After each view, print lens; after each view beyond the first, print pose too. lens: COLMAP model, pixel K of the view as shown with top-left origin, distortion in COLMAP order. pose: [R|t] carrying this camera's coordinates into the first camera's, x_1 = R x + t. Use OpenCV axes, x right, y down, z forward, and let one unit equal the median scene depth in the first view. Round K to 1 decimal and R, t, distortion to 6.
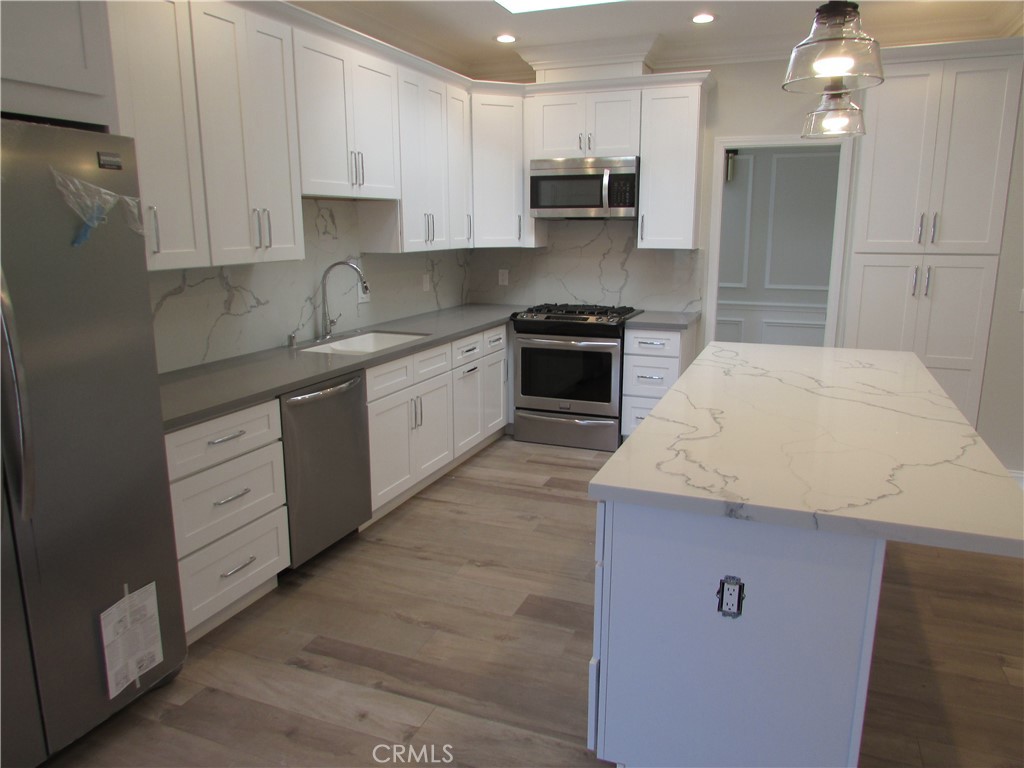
lens RADIAL K [[731.5, 0, 509.1], [0, 731.5, 381.1], [0, 0, 1]] dist [-0.031473, 0.012936]
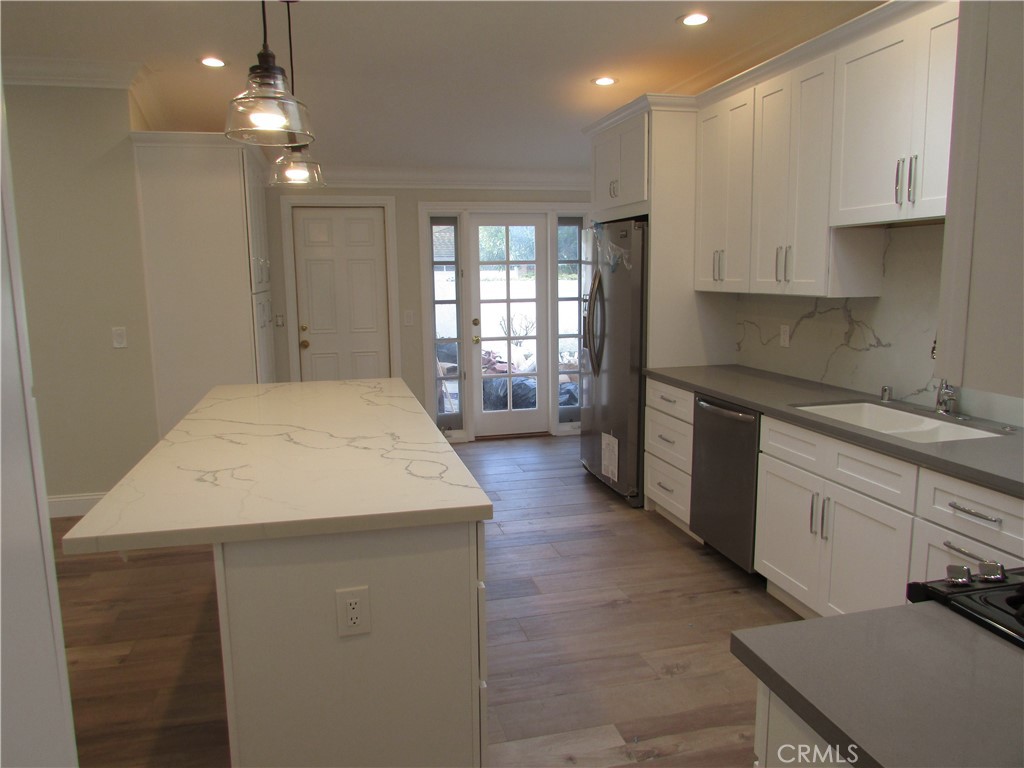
lens RADIAL K [[731.5, 0, 506.9], [0, 731.5, 382.3], [0, 0, 1]] dist [-0.031473, 0.012936]
pose [[-0.808515, 0.095163, -0.580730, 0.516859], [-0.112503, 0.943641, 0.311264, -0.264332], [0.577621, 0.316995, -0.752242, 1.292359]]
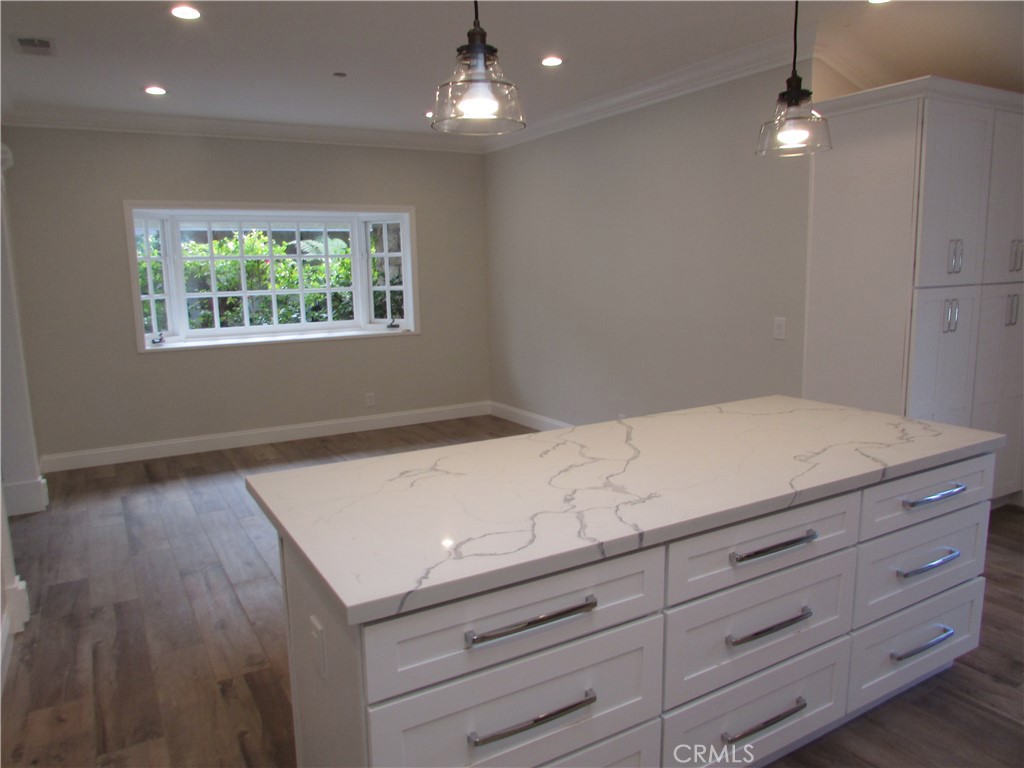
lens RADIAL K [[731.5, 0, 510.0], [0, 731.5, 391.6], [0, 0, 1]] dist [-0.031473, 0.012936]
pose [[-0.794115, -0.086325, 0.601605, 0.018225], [0.147583, 0.932845, 0.328663, -0.238812], [-0.589576, 0.349783, -0.728046, 1.133017]]
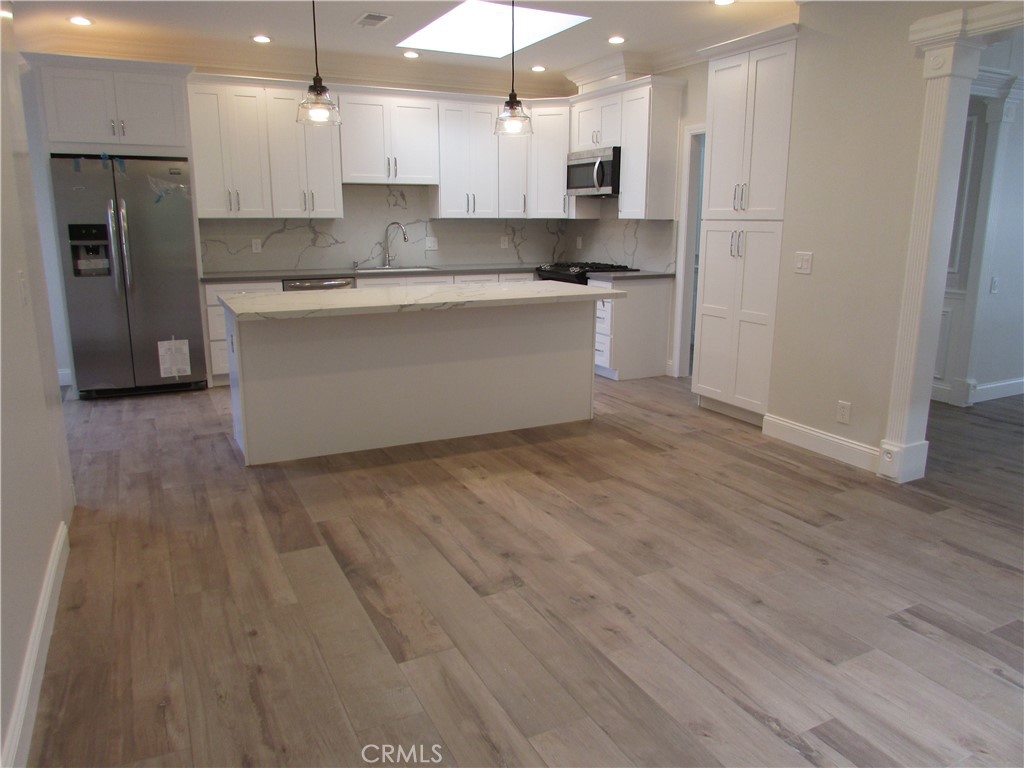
lens RADIAL K [[731.5, 0, 508.9], [0, 731.5, 387.0], [0, 0, 1]] dist [-0.031473, 0.012936]
pose [[0.753092, 0.153252, -0.639818, 1.108418], [-0.142019, 0.987431, 0.069352, 0.059450], [0.642404, 0.038638, 0.765391, -0.112863]]
